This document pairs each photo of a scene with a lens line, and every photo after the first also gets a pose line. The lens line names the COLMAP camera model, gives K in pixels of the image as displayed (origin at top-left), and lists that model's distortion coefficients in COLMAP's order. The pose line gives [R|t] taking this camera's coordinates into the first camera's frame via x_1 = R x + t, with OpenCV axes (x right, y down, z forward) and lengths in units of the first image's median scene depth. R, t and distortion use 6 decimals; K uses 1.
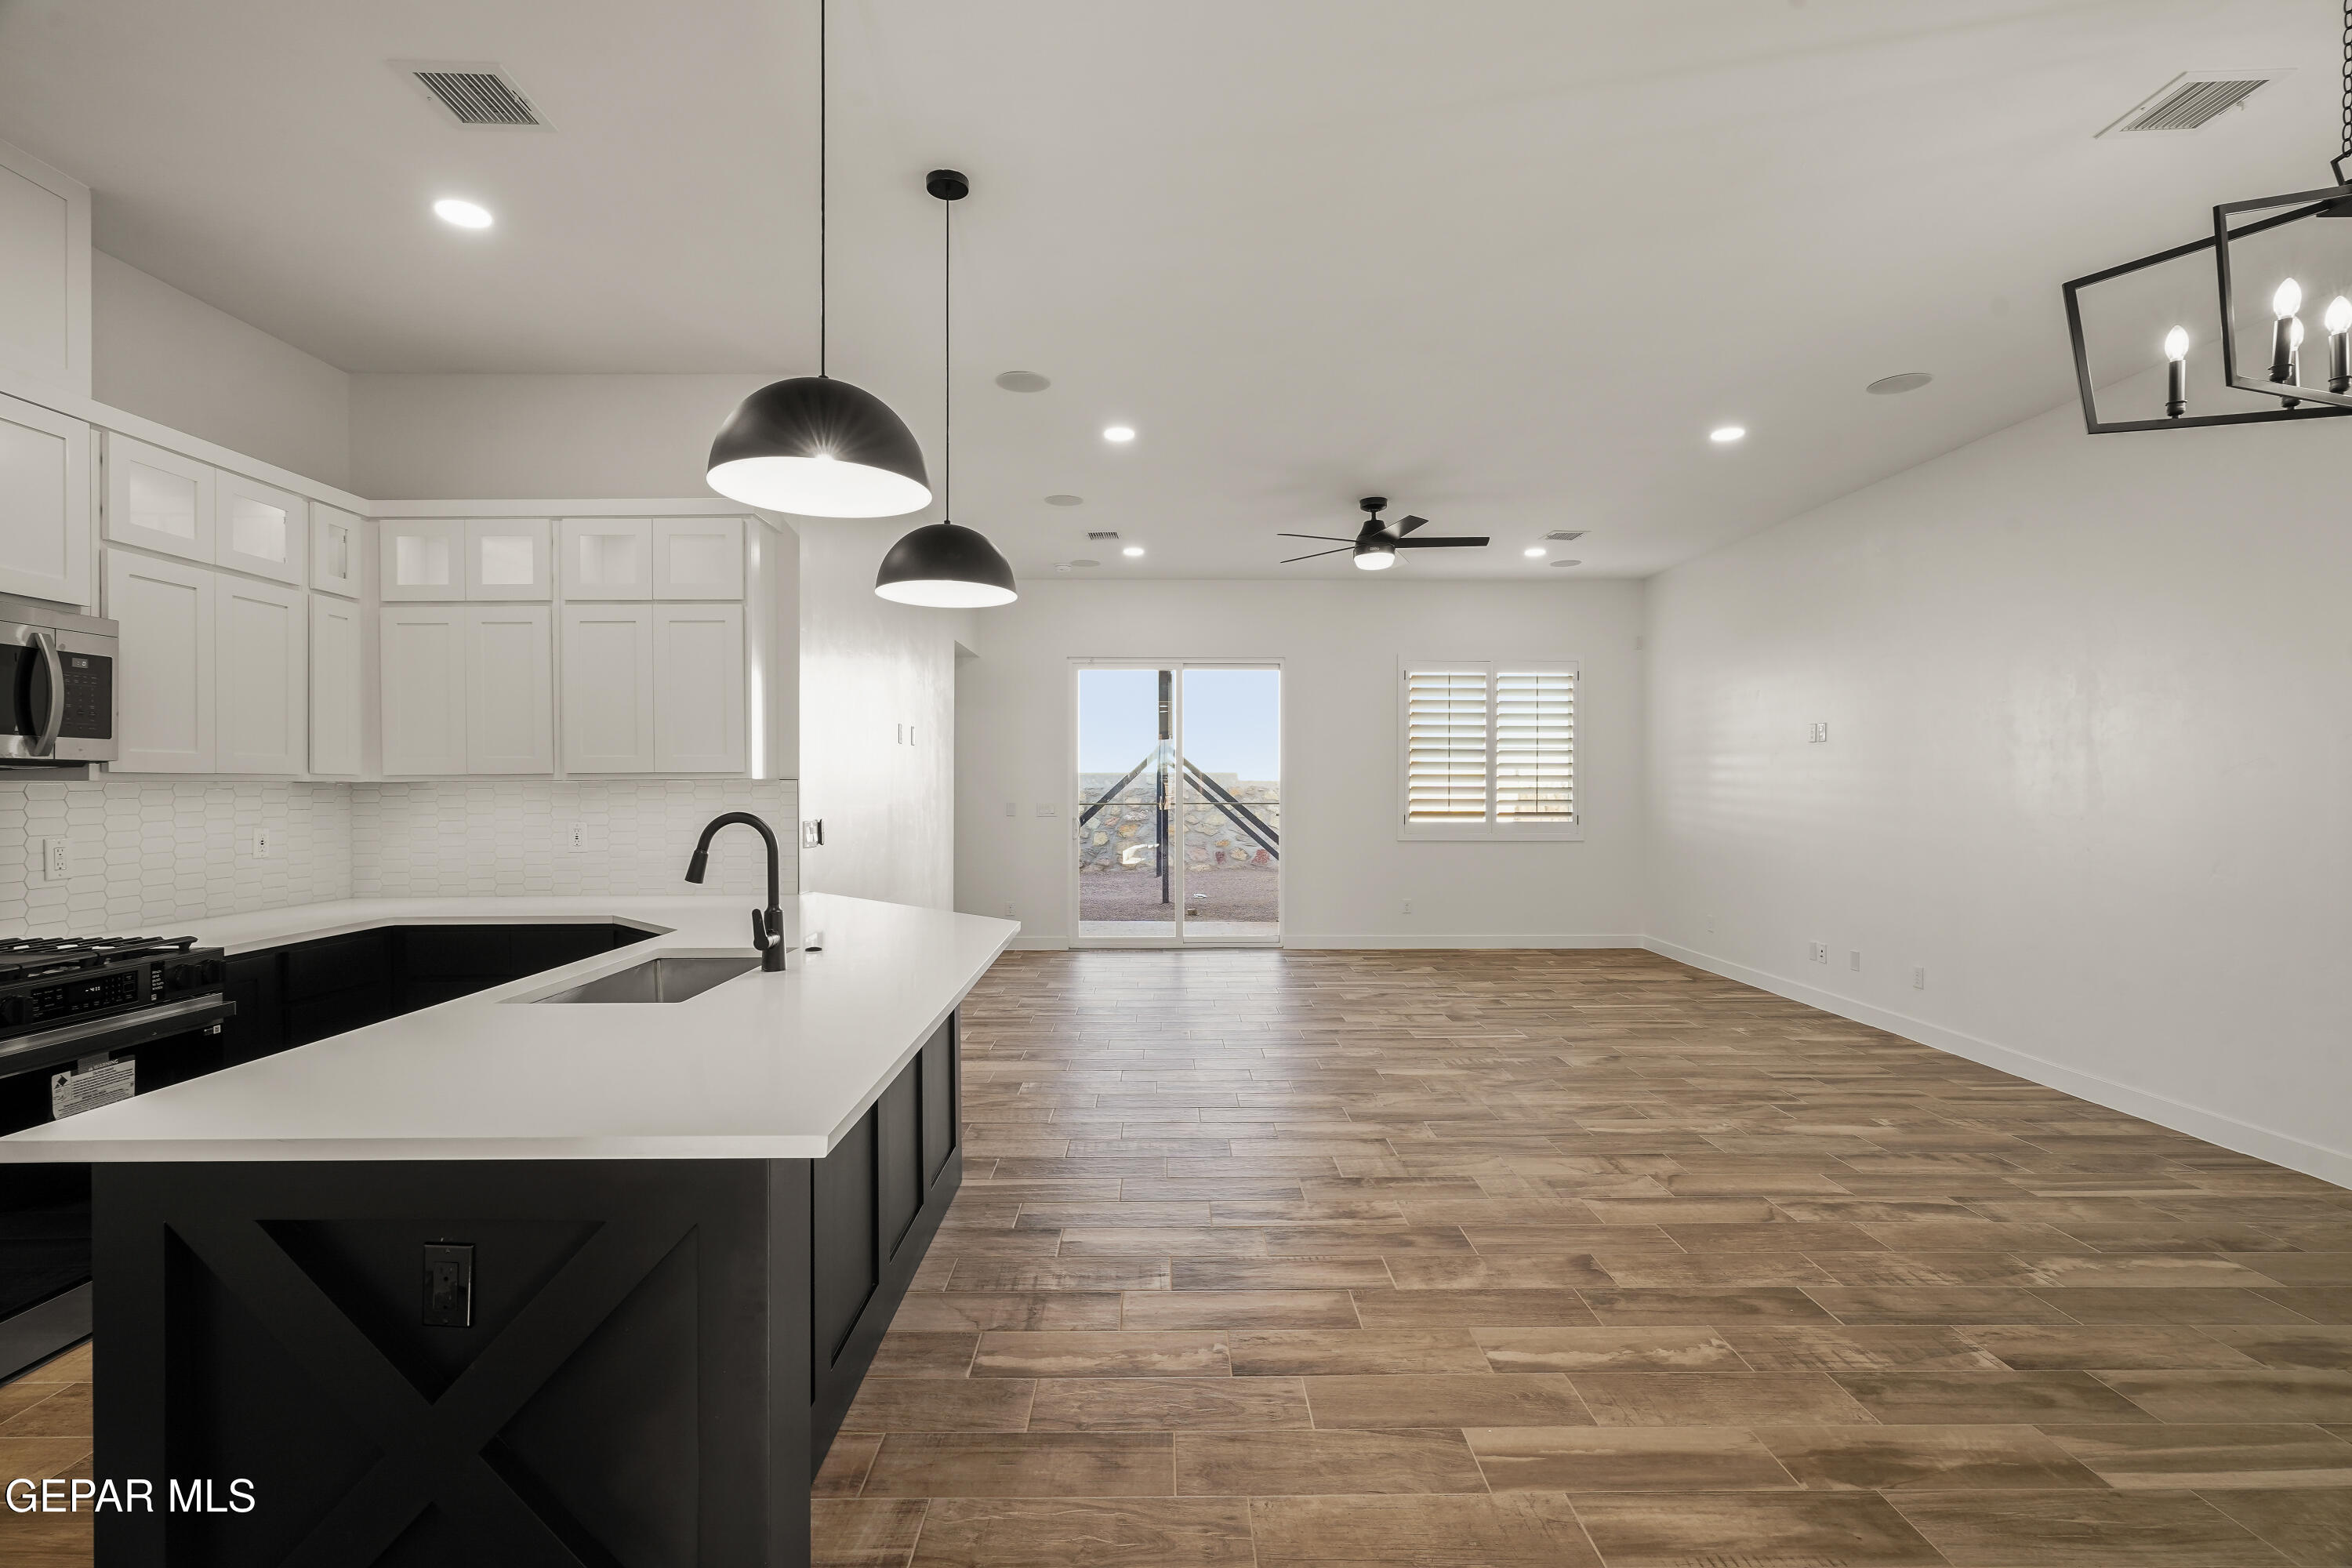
lens RADIAL K [[1056.7, 0, 1170.7], [0, 1056.7, 789.4], [0, 0, 1]] dist [-0.006897, 0.003286]
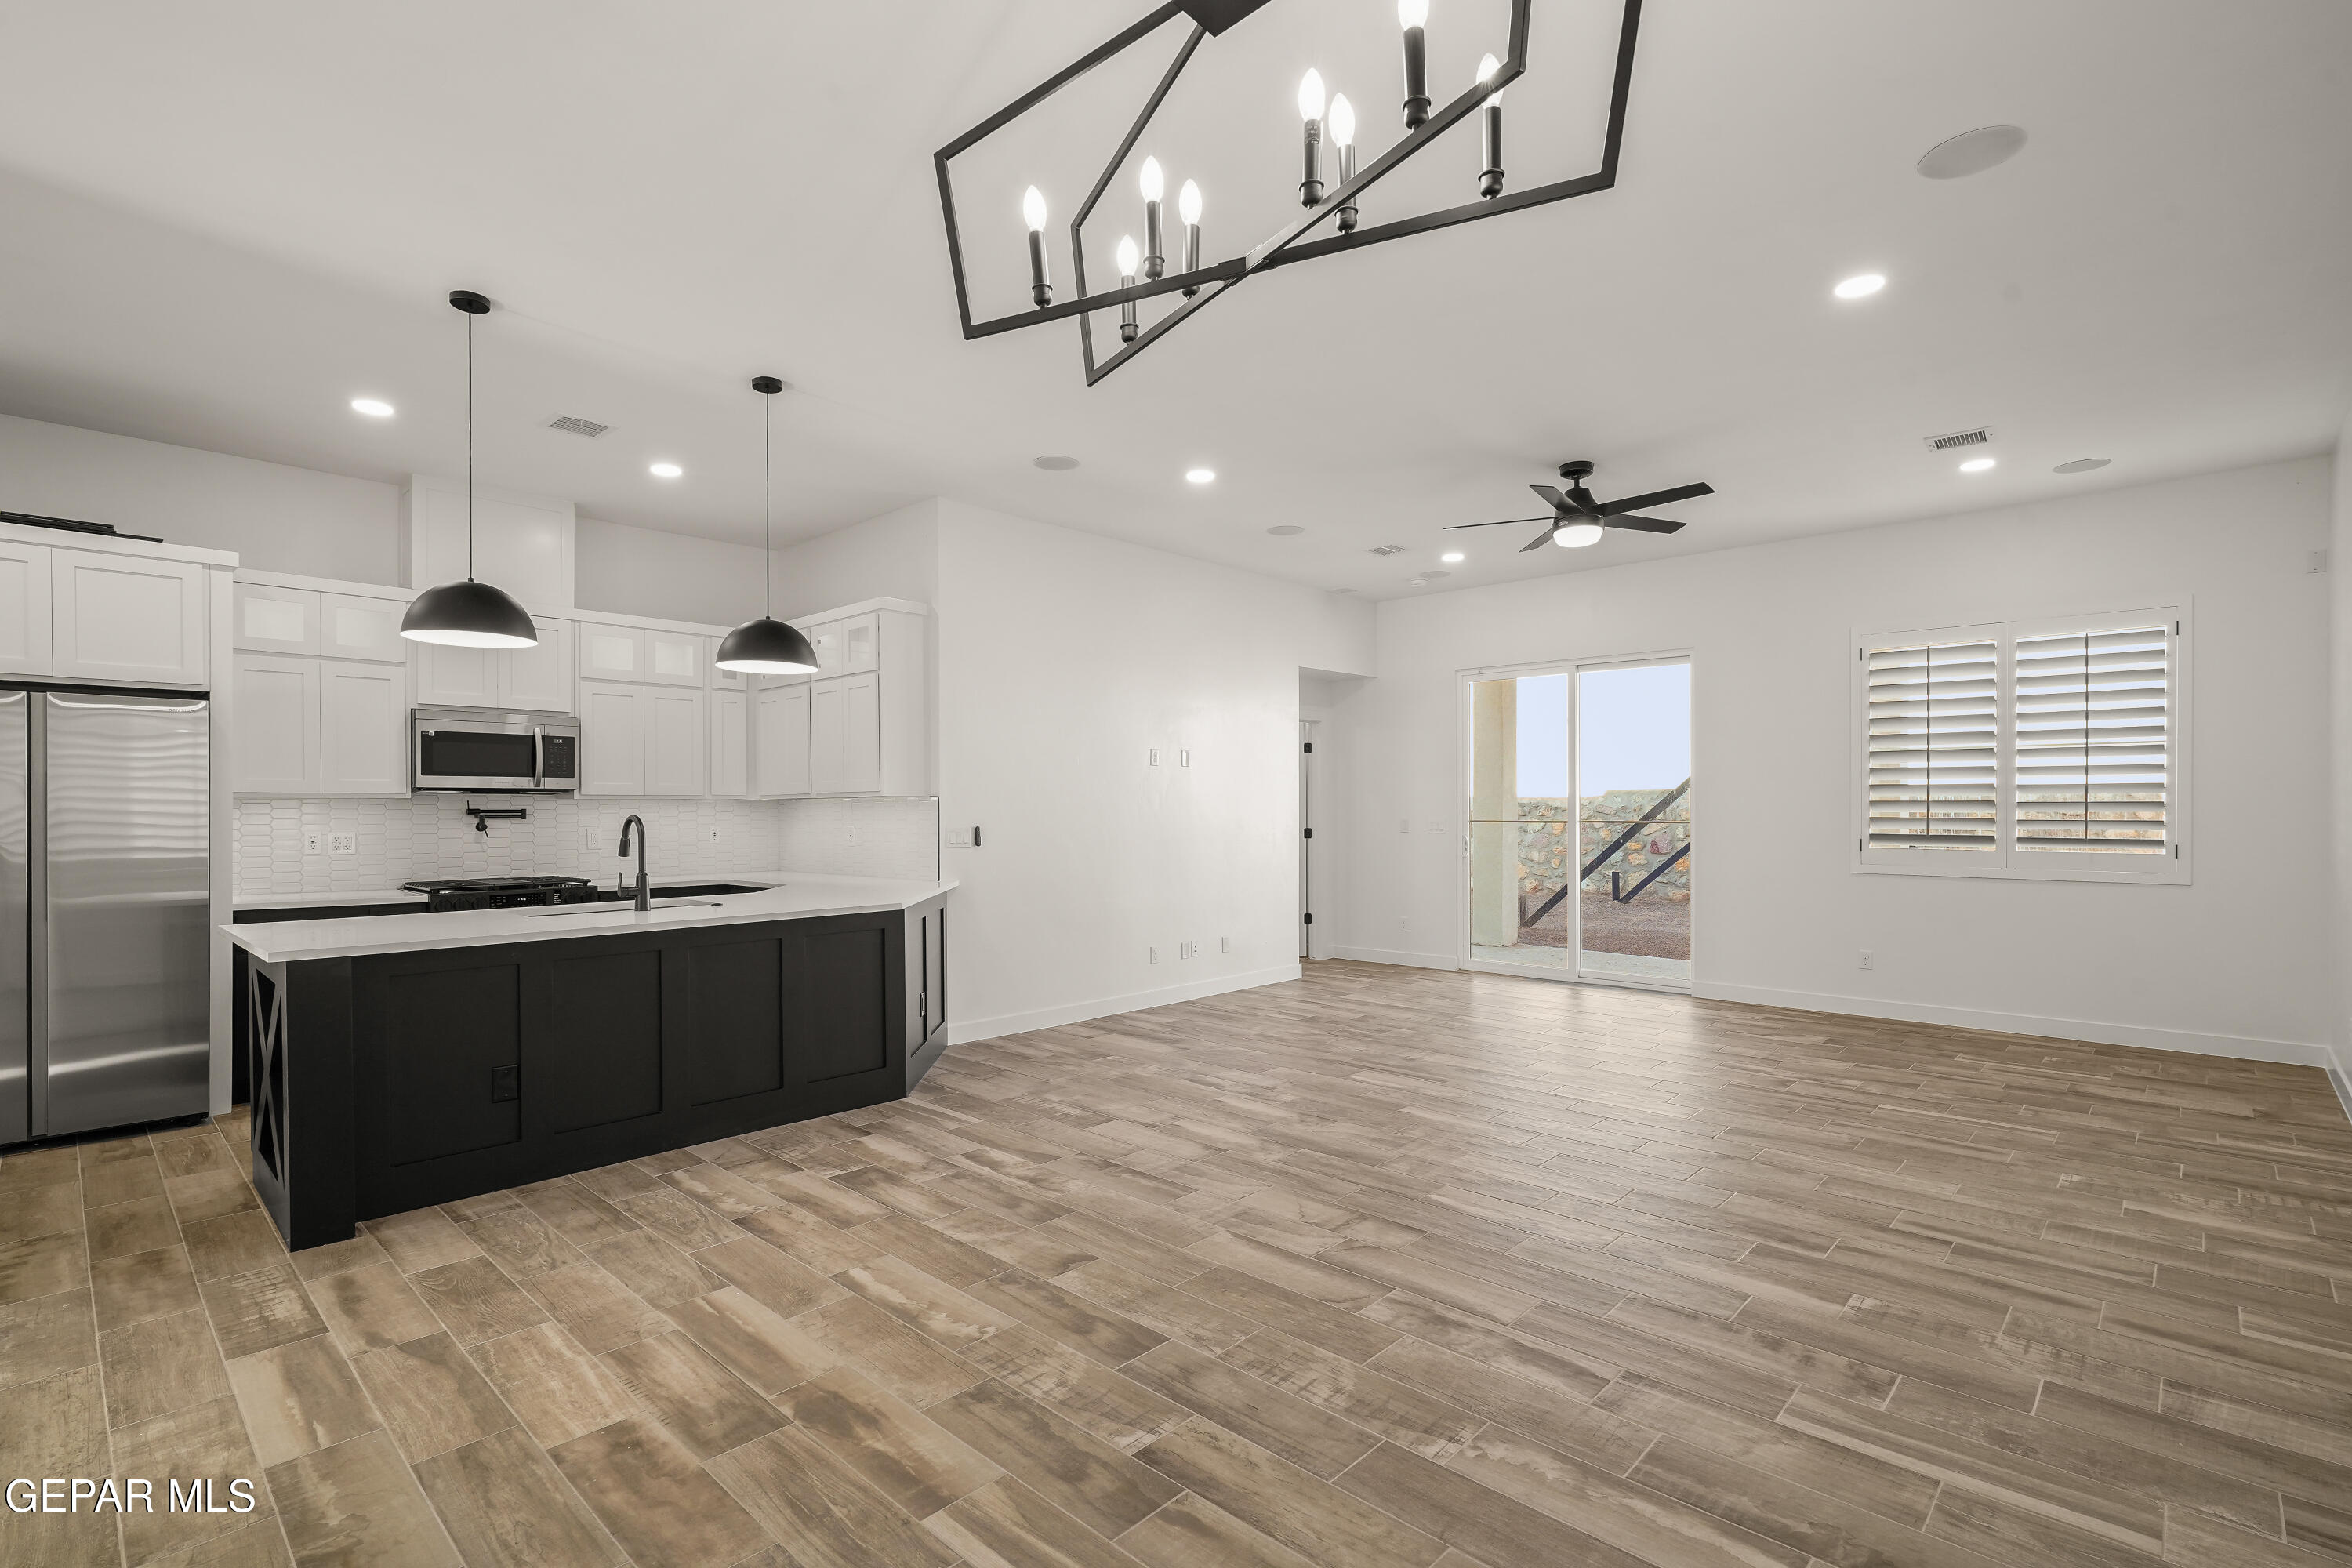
lens RADIAL K [[1076.8, 0, 1172.0], [0, 1076.8, 809.3], [0, 0, 1]] dist [-0.004265, 0.000854]
pose [[0.720648, -0.000314, -0.693301, 0.888758], [-0.000899, 0.999999, -0.001388, 0.009637], [0.693300, 0.001624, 0.720647, 0.232567]]
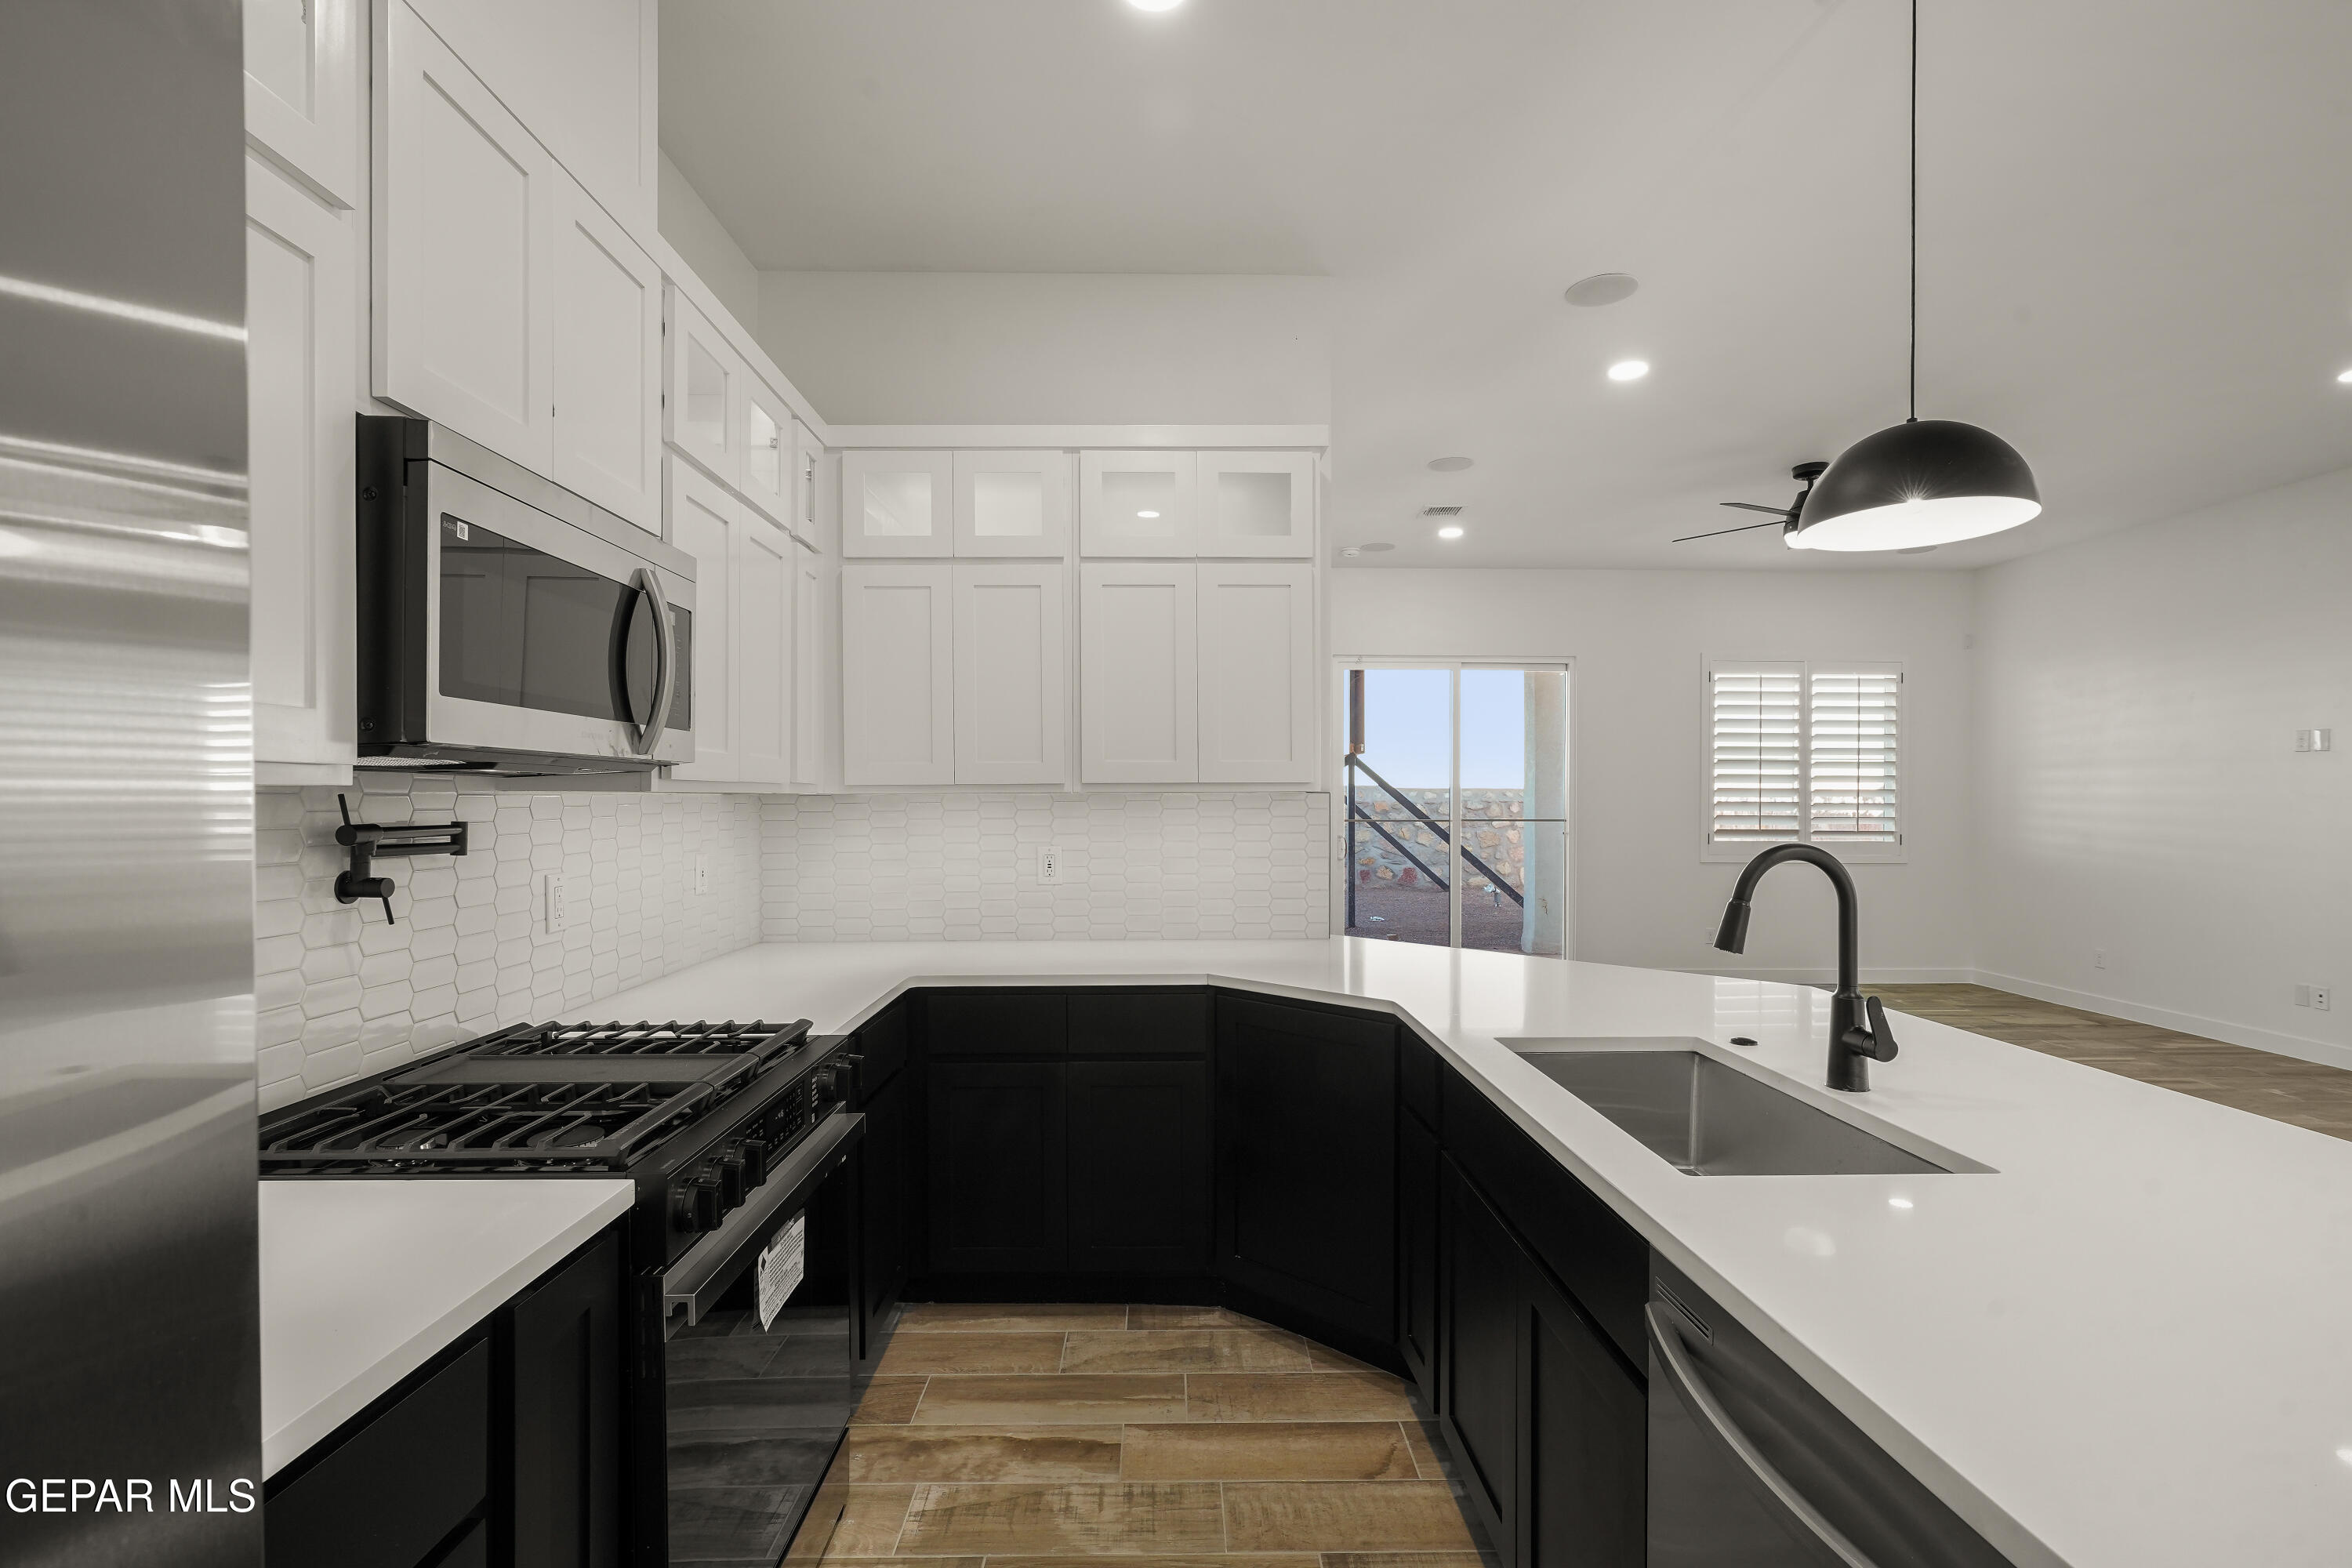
lens RADIAL K [[1071.4, 0, 1176.6], [0, 1071.4, 802.5], [0, 0, 1]] dist [-0.006541, 0.000338]
pose [[0.999993, 0.003100, 0.002139, -0.506446], [-0.003100, 0.999995, -0.000243, -0.001403], [-0.002140, 0.000237, 0.999998, 0.222393]]
